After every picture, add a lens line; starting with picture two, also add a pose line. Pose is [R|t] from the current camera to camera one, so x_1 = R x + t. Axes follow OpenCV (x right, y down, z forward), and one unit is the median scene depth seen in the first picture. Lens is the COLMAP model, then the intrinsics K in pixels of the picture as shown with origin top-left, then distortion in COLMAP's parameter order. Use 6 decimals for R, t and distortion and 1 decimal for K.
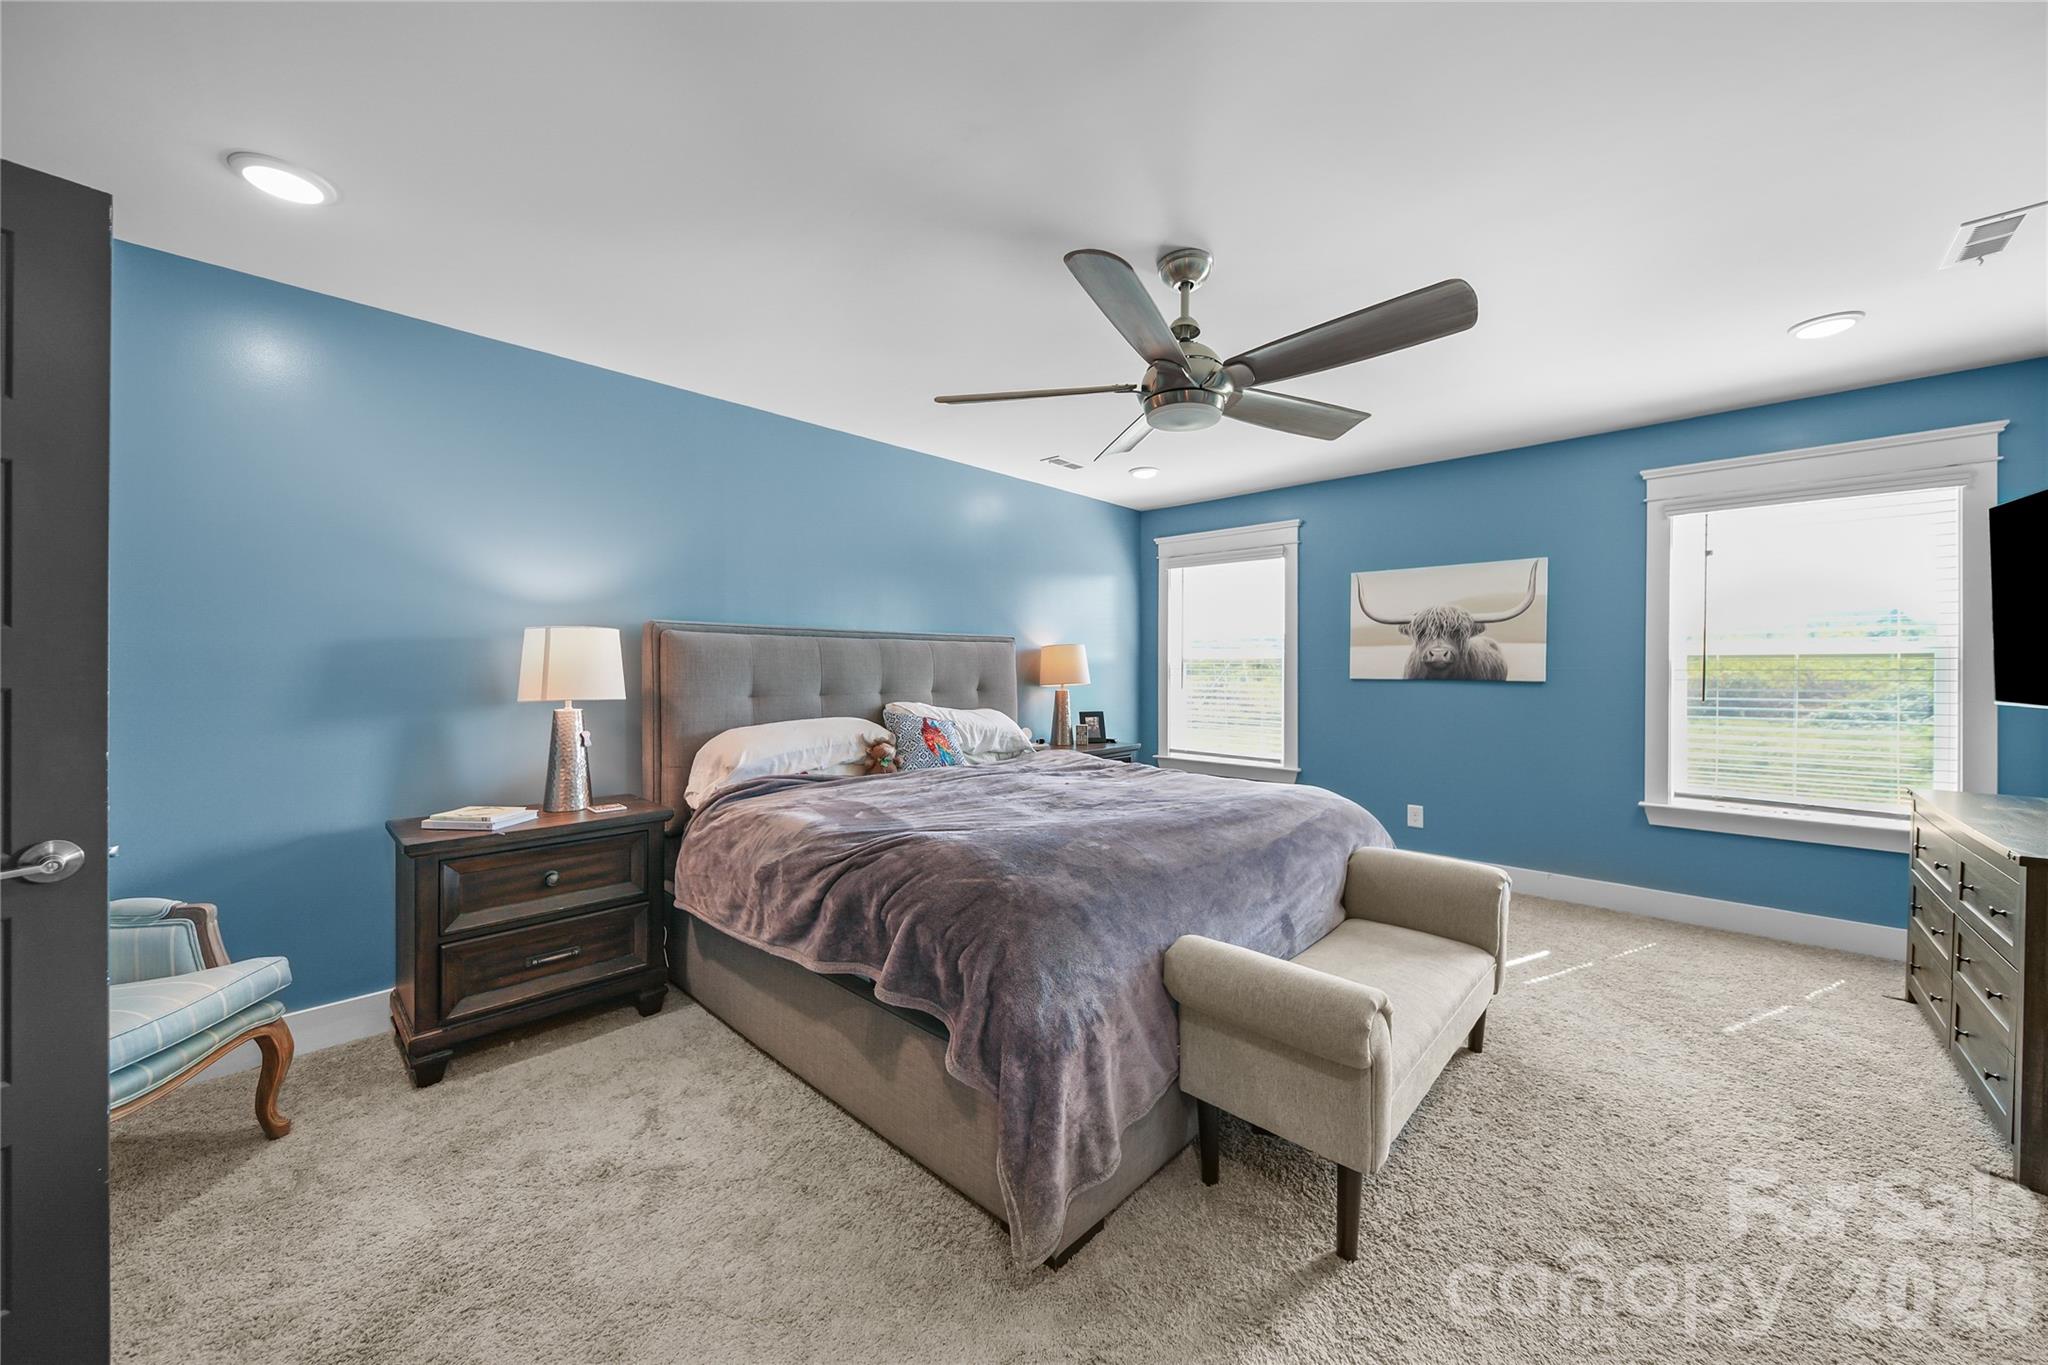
lens RADIAL K [[745.4, 0, 1035.8], [0, 745.4, 656.7], [0, 0, 1]] dist [-0.001700, -0.000131]
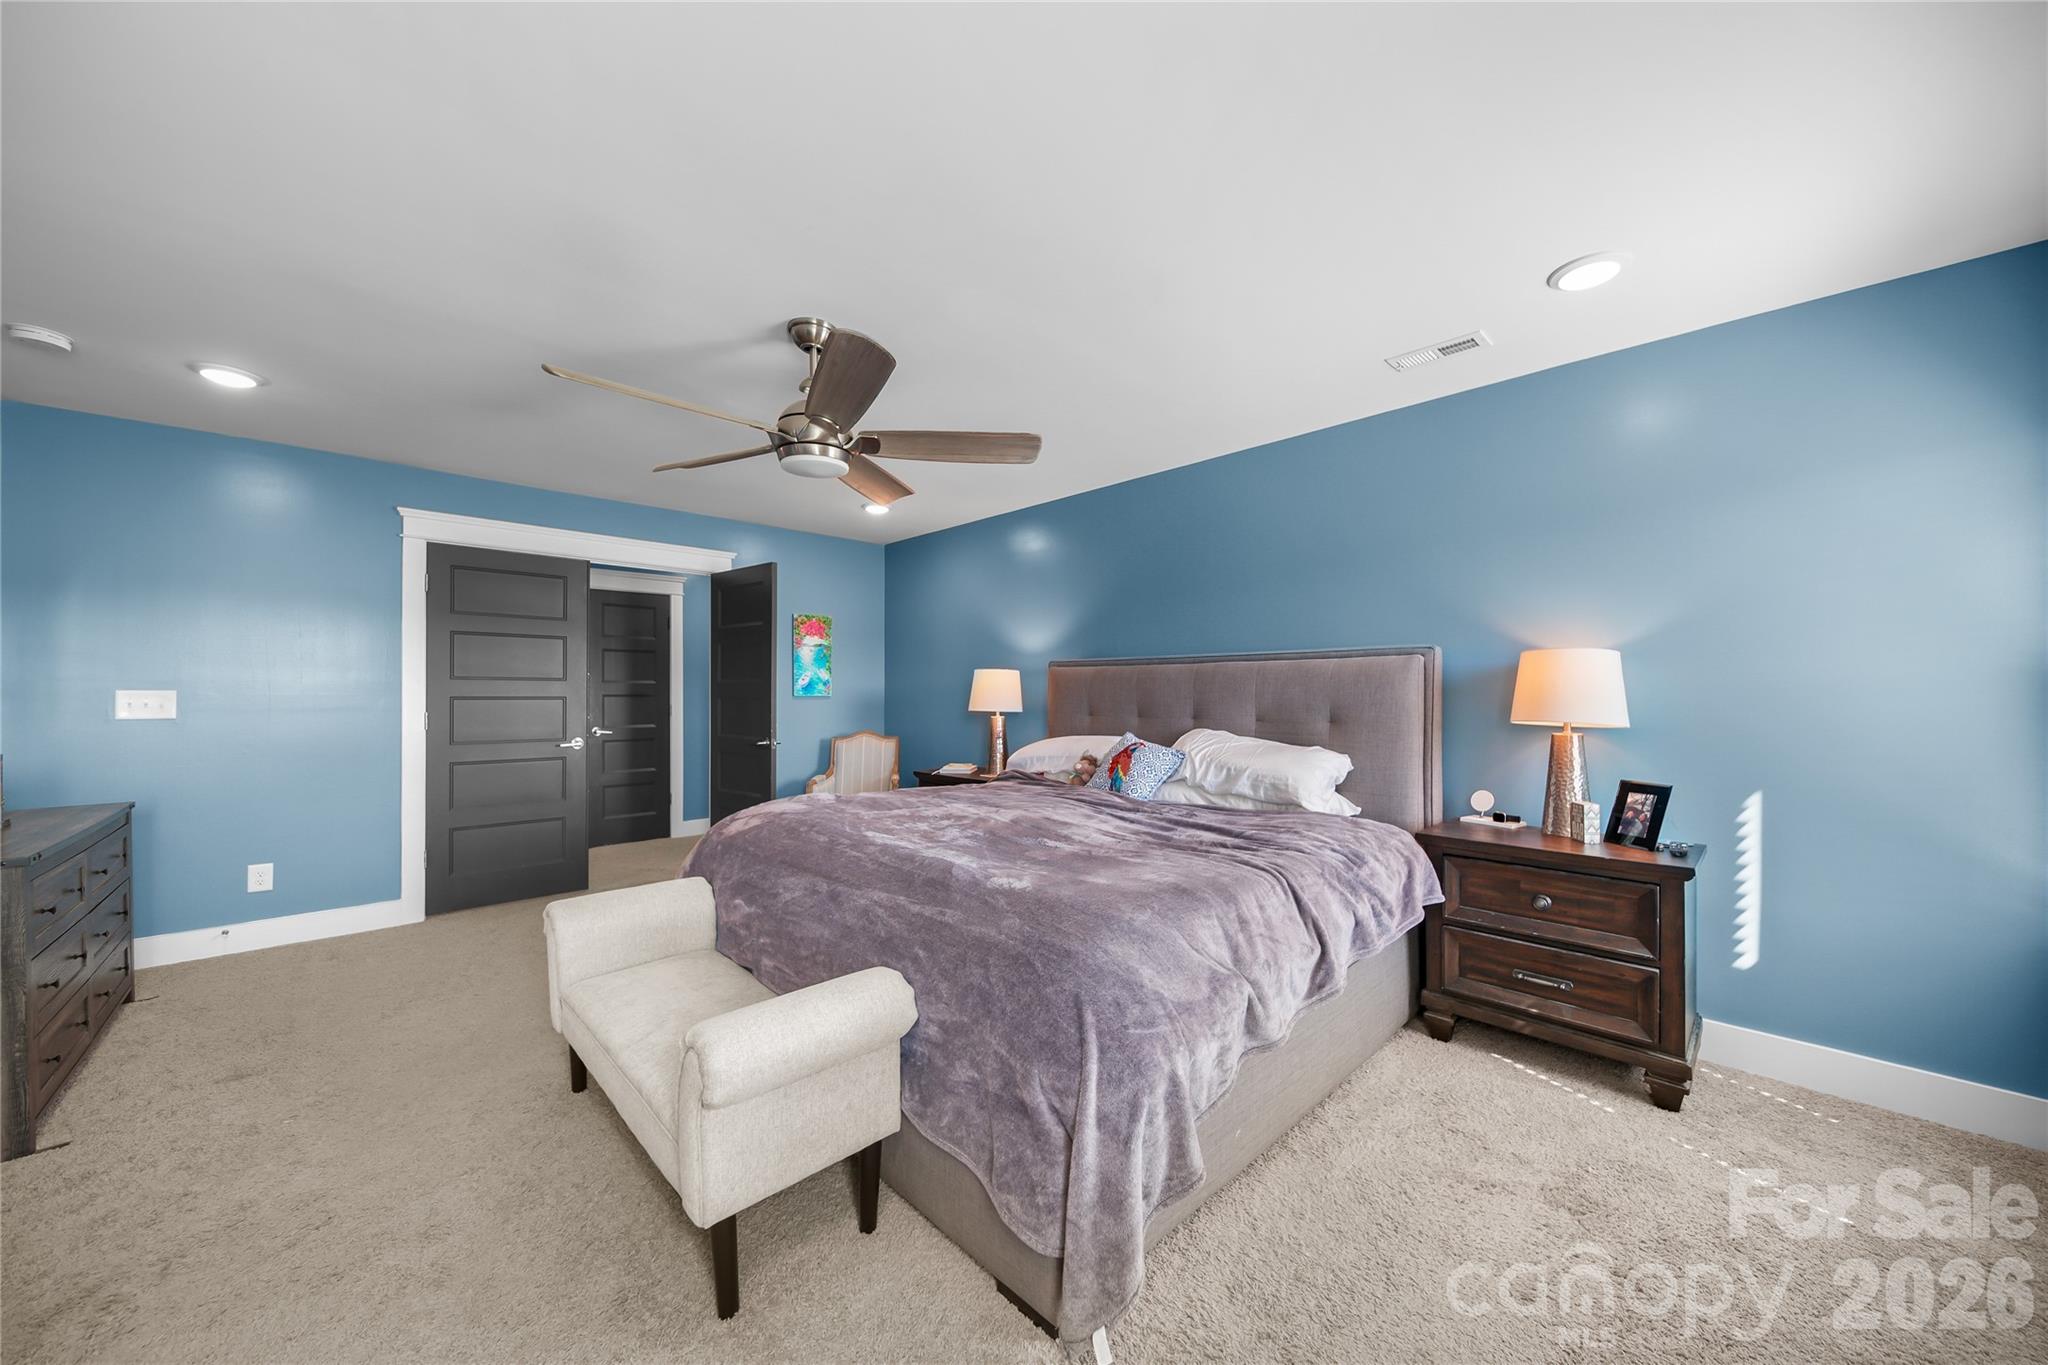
lens RADIAL K [[730.5, 0, 1039.7], [0, 730.5, 690.8], [0, 0, 1]] dist [-0.000595, -0.000070]
pose [[-0.049954, -0.000819, -0.998751, 0.692511], [0.019694, 0.999804, -0.001805, 0.008995], [0.998557, -0.019760, -0.049928, 0.752463]]
